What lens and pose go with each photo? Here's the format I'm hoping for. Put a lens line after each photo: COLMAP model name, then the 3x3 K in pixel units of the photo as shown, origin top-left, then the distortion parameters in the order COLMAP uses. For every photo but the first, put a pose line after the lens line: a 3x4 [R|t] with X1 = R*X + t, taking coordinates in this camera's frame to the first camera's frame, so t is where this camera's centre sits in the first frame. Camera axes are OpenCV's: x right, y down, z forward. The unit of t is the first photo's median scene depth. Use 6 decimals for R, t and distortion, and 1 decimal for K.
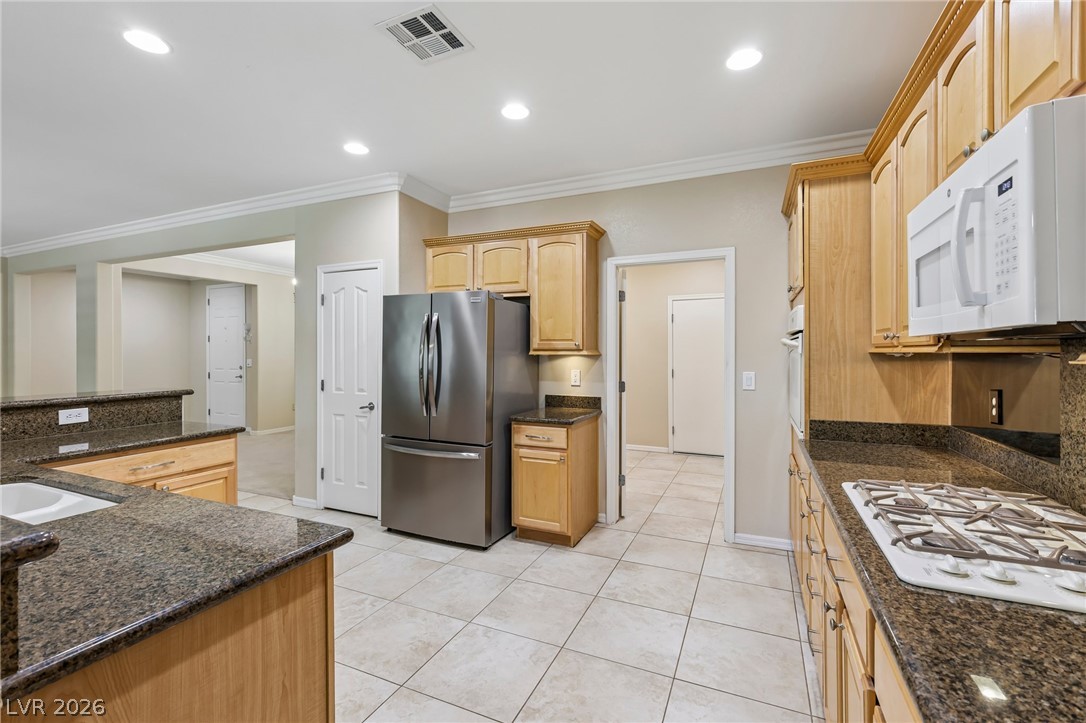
lens RADIAL K [[475.1, 0, 543.0], [0, 475.1, 354.4], [0, 0, 1]] dist [0.001285, 0.000751]
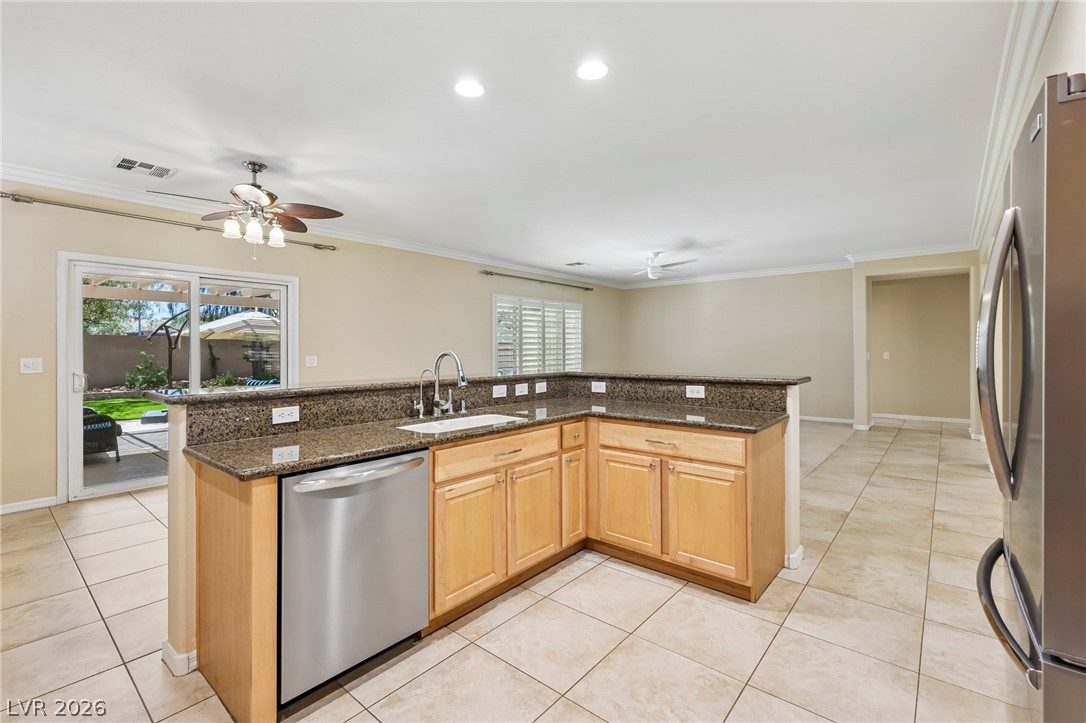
lens RADIAL K [[475.1, 0, 546.8], [0, 475.1, 347.1], [0, 0, 1]] dist [0.001285, 0.000751]
pose [[-0.275750, -0.004180, -0.961220, 0.192203], [-0.004584, 0.999985, -0.003034, 0.018750], [0.961218, 0.003569, -0.275765, 0.747717]]
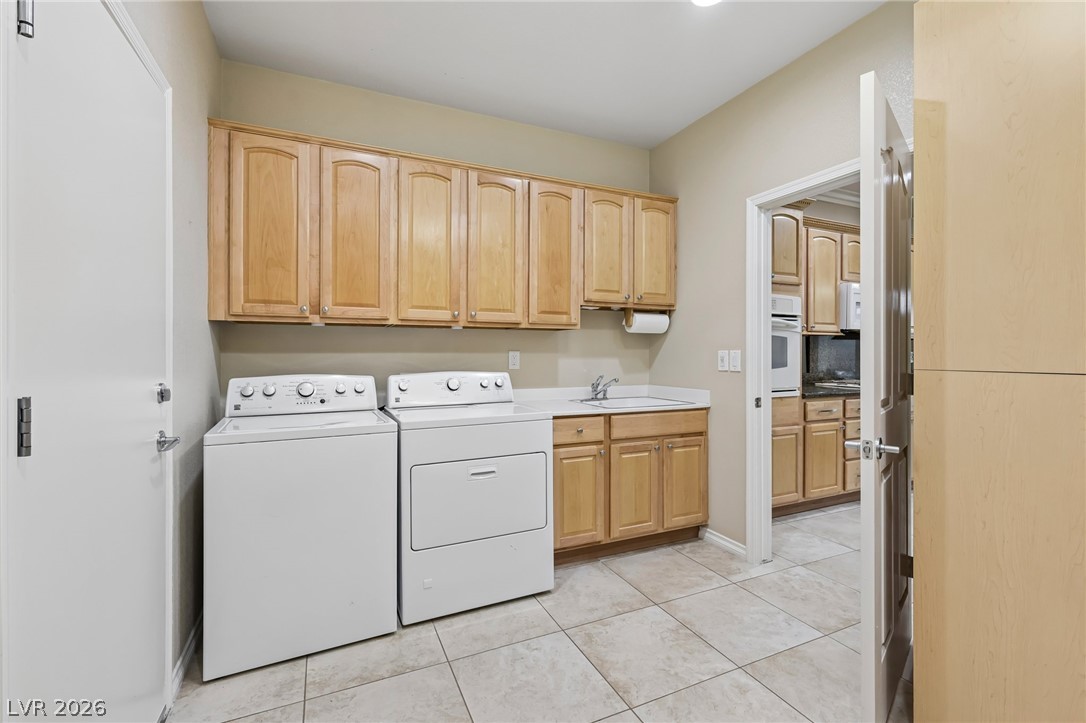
lens RADIAL K [[475.1, 0, 541.7], [0, 475.1, 360.1], [0, 0, 1]] dist [0.001285, 0.000751]
pose [[-0.754349, 0.002175, 0.656470, 0.147075], [0.010156, 0.999913, 0.008358, 0.043354], [-0.656396, 0.012972, -0.754305, 1.844040]]
